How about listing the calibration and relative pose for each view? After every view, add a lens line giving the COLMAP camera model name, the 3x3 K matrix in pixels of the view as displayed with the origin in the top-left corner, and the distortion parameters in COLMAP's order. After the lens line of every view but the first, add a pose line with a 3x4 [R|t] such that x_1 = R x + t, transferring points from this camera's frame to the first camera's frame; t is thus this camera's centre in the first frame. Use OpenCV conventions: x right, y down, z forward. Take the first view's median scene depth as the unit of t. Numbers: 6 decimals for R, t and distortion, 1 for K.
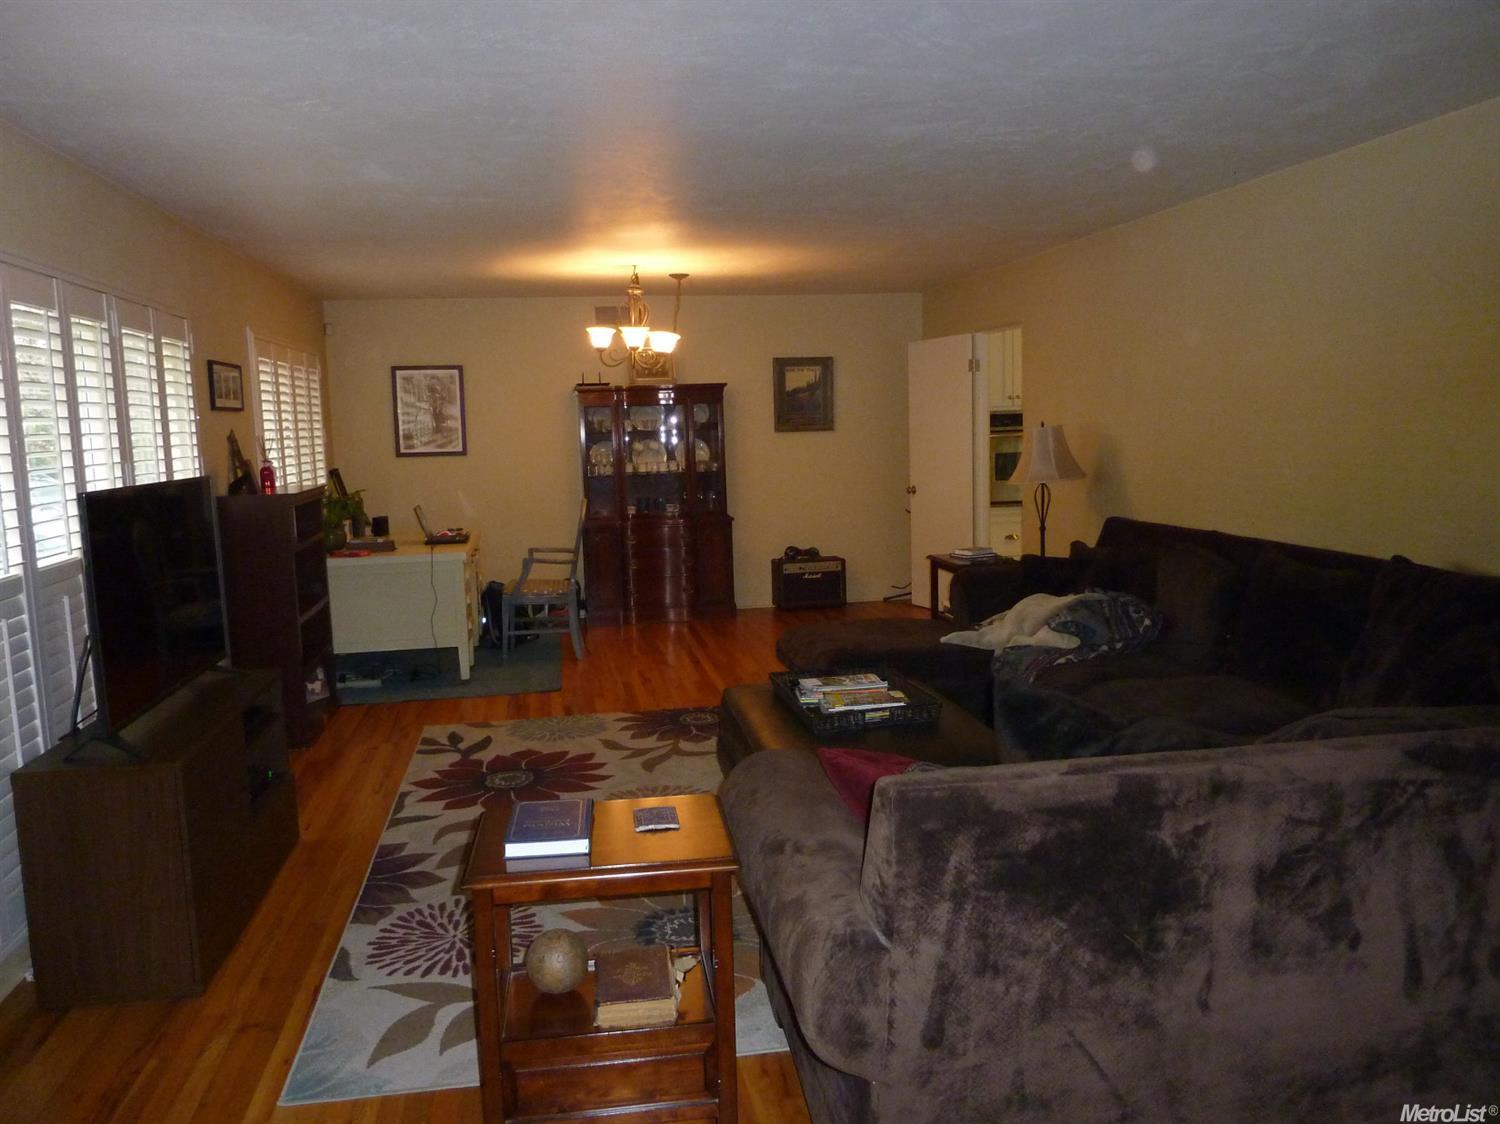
lens RADIAL K [[1148.1, 0, 750.0], [0, 1148.1, 562.0], [0, 0, 1]] dist [-0.010455, -0.011025]
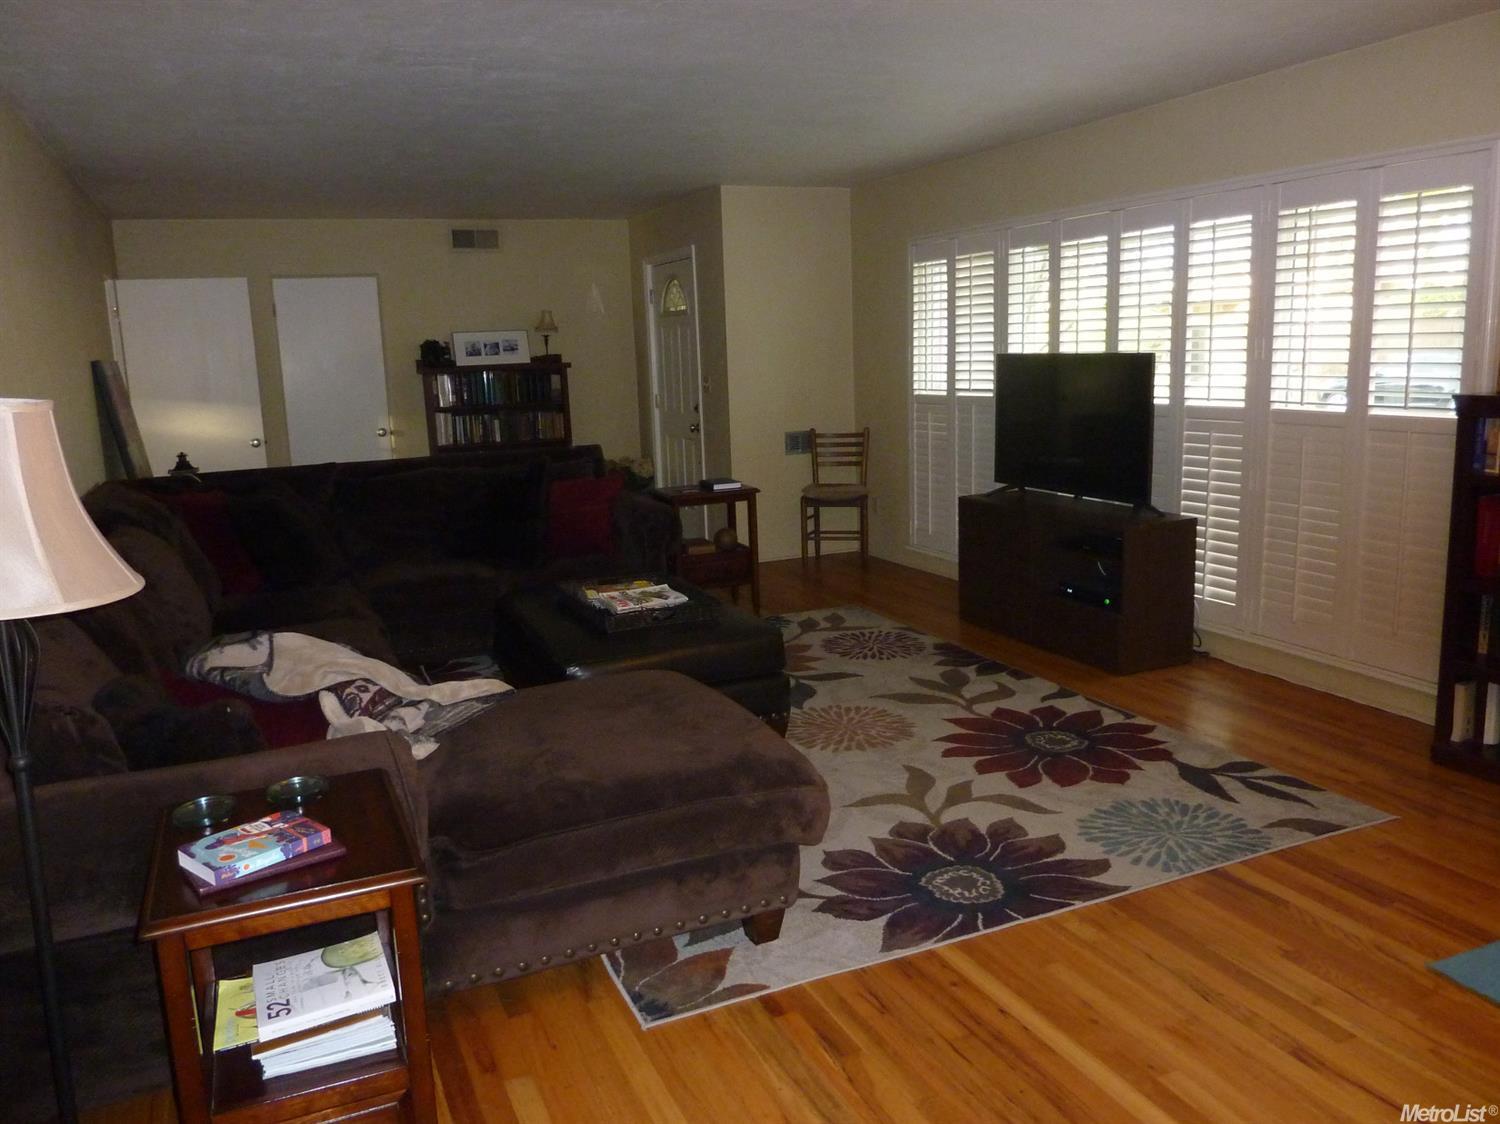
lens RADIAL K [[1148.1, 0, 750.0], [0, 1148.1, 562.0], [0, 0, 1]] dist [-0.010455, -0.011025]
pose [[-0.969070, 0.104532, -0.223553, 0.170585], [0.031721, 0.951108, 0.307225, -0.188892], [0.244738, 0.290631, -0.925006, 1.578842]]
